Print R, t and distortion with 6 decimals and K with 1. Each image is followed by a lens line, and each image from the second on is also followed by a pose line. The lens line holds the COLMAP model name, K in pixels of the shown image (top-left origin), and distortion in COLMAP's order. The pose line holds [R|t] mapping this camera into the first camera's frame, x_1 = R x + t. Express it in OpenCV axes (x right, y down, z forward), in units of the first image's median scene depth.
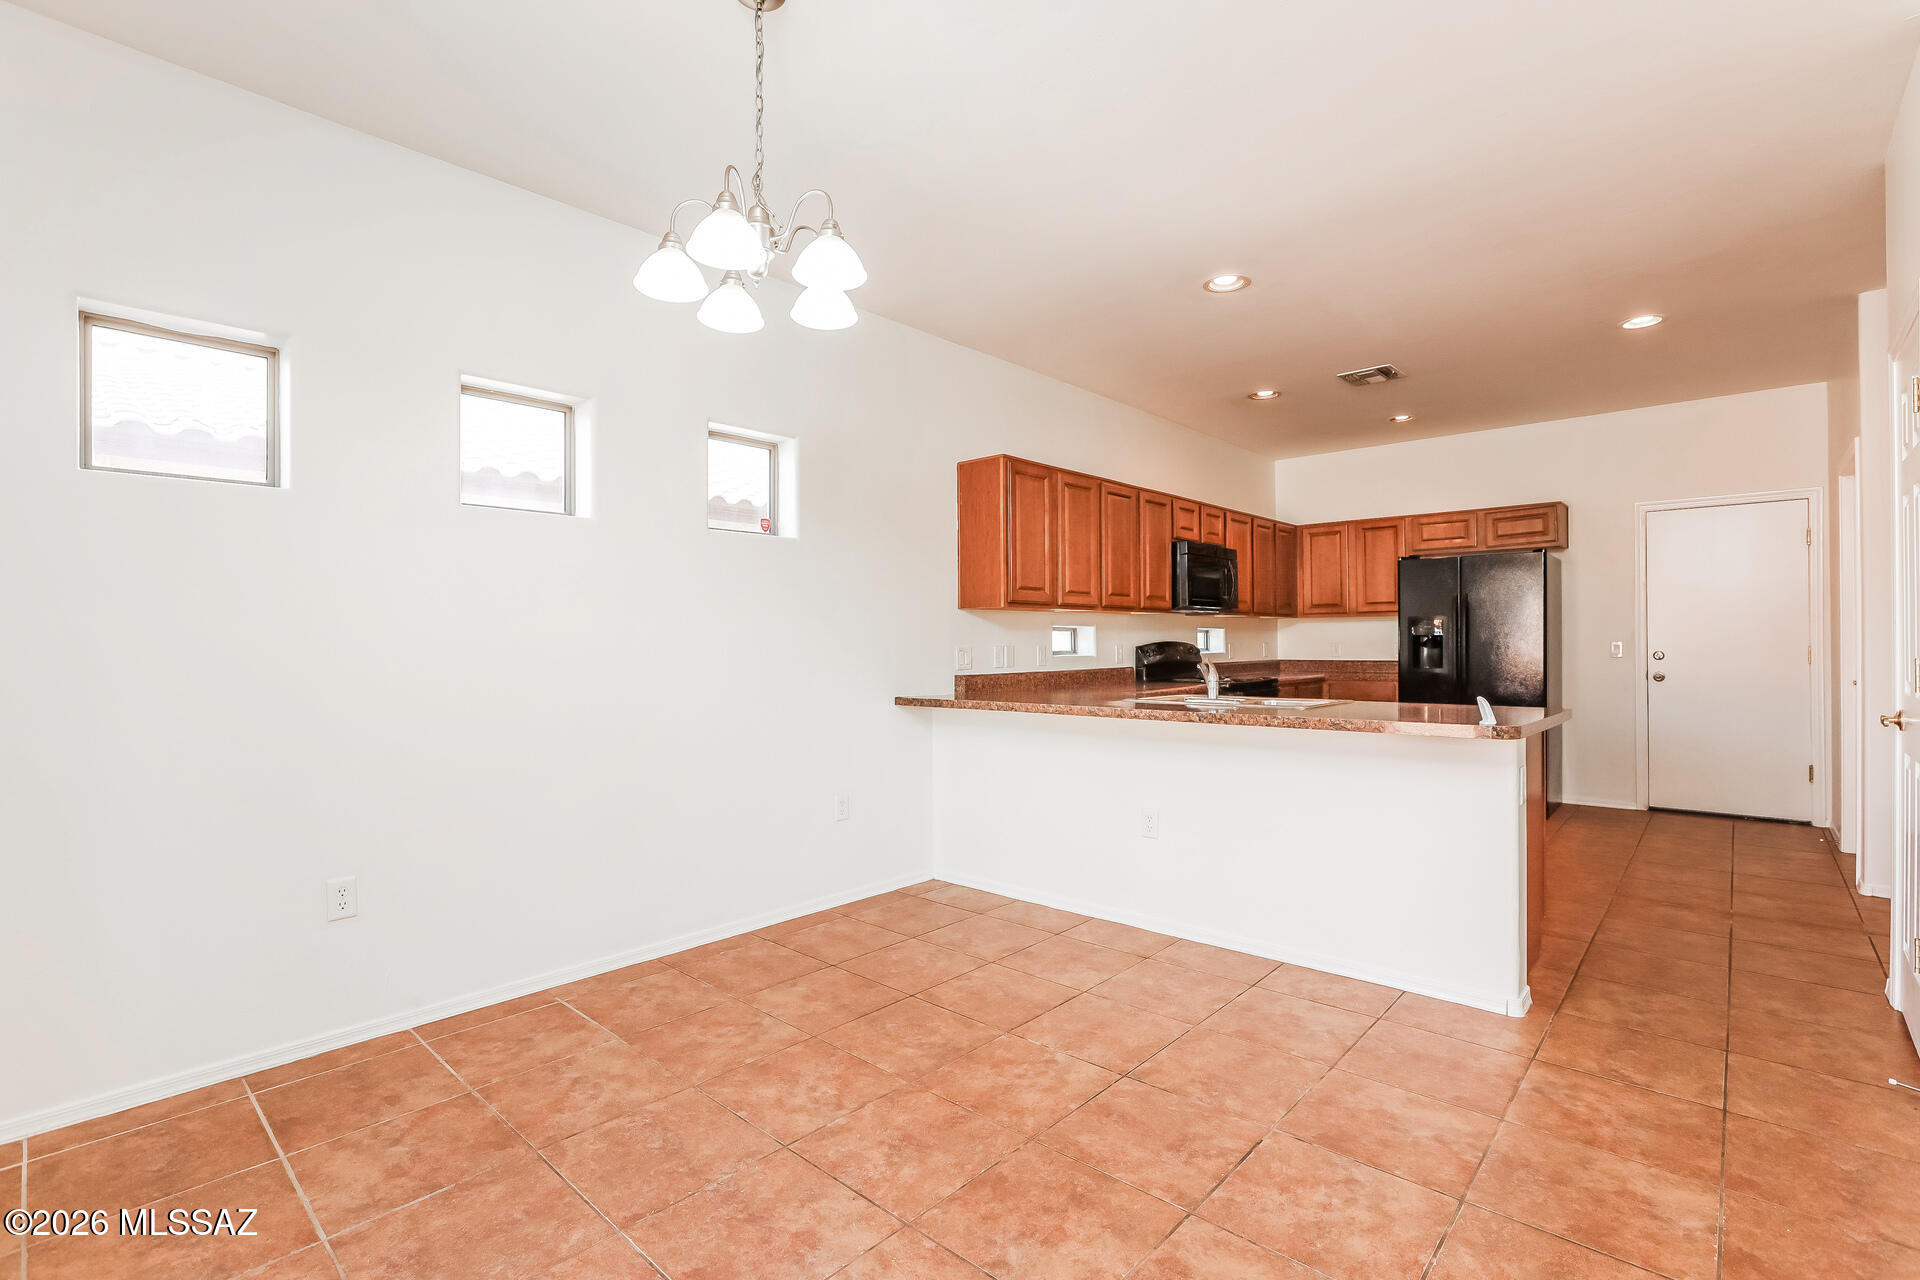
lens RADIAL K [[857.3, 0, 957.5], [0, 857.3, 636.0], [0, 0, 1]] dist [-0.001487, -0.000183]
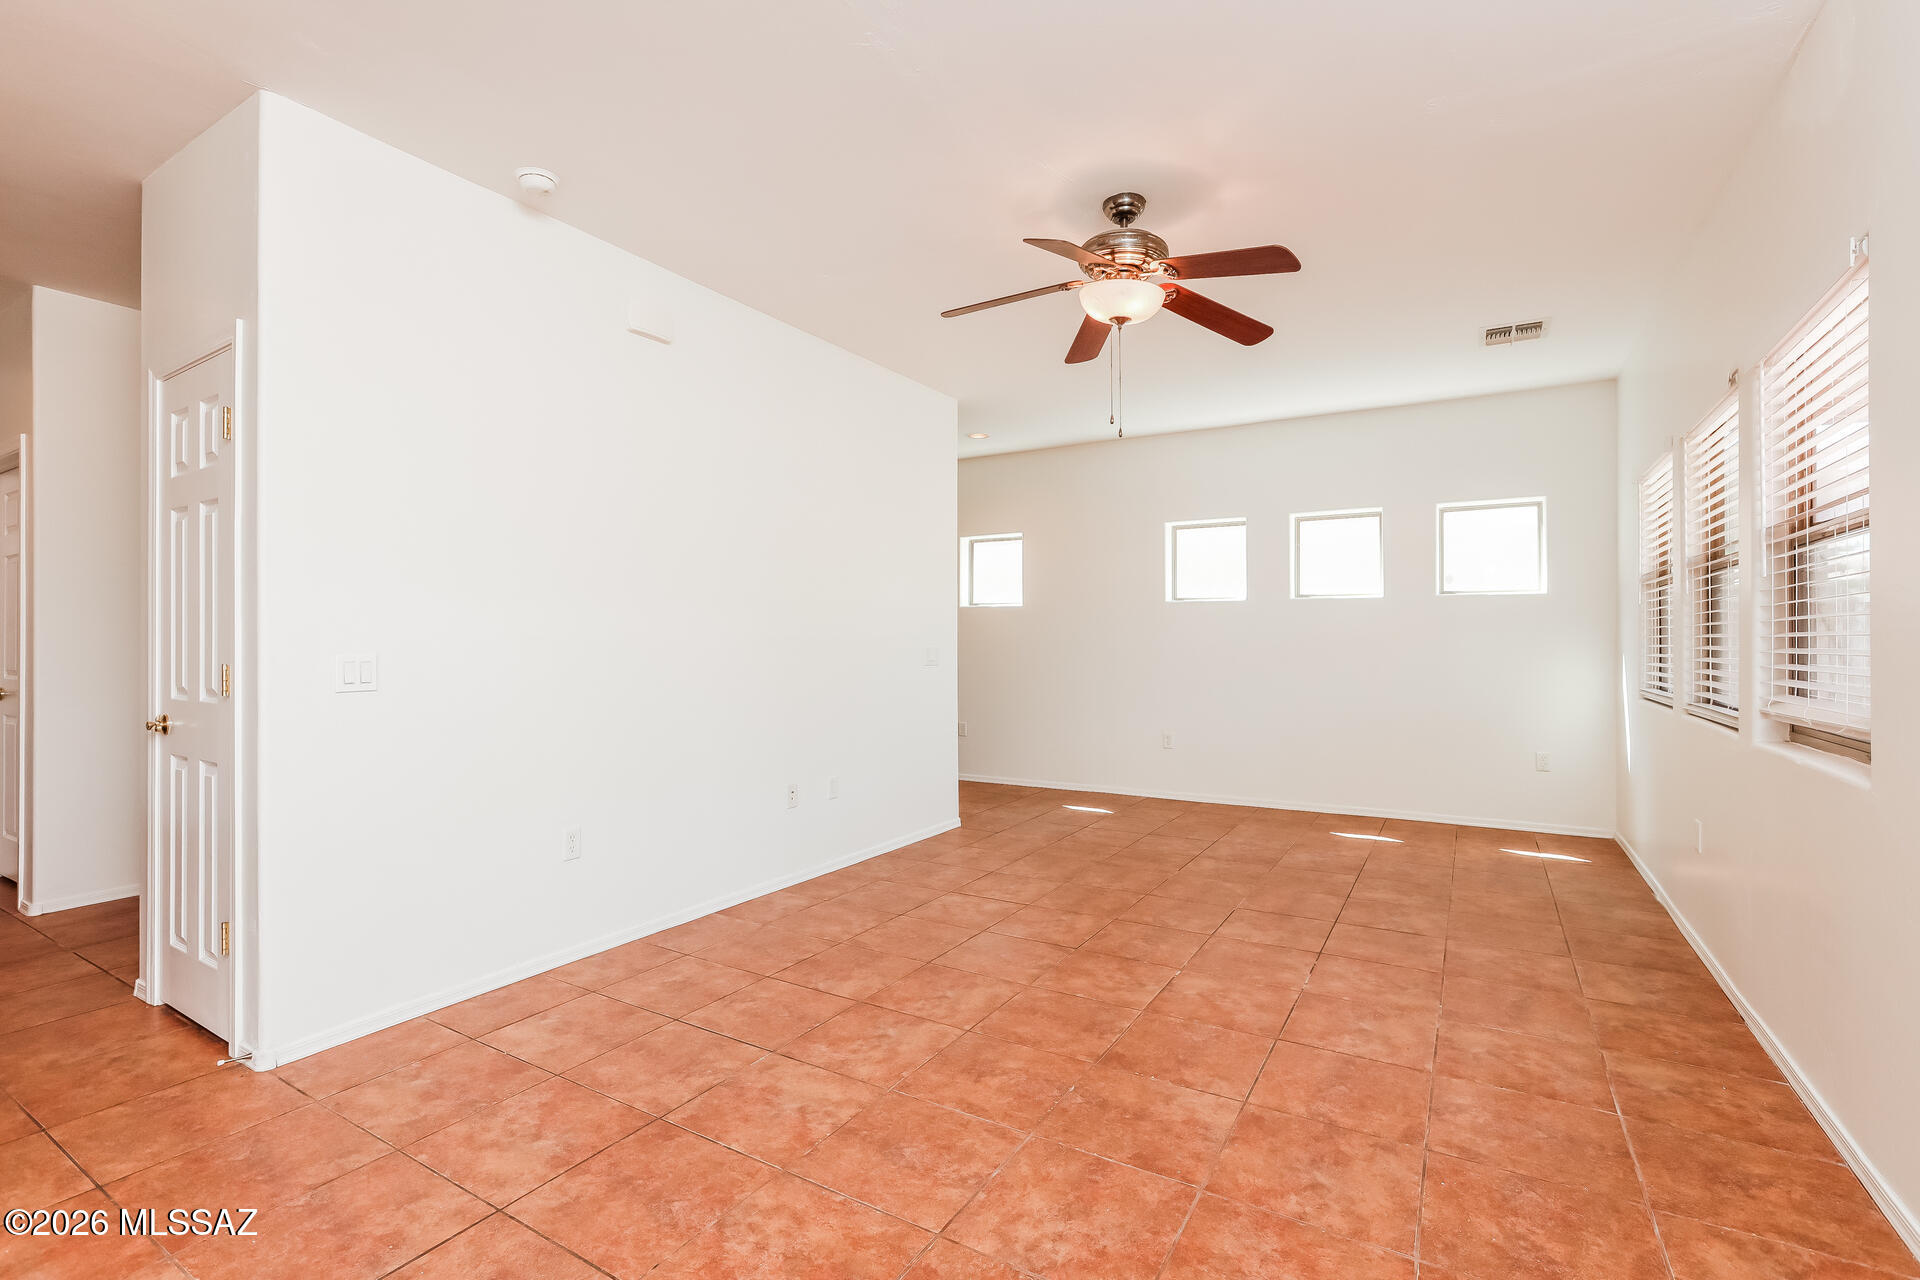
lens RADIAL K [[857.3, 0, 956.0], [0, 857.3, 644.1], [0, 0, 1]] dist [-0.001487, -0.000183]
pose [[-0.190678, 0.000760, 0.981652, -0.124588], [-0.000914, 0.999999, -0.000952, 0.000958], [-0.981652, -0.001079, -0.190677, 0.303730]]
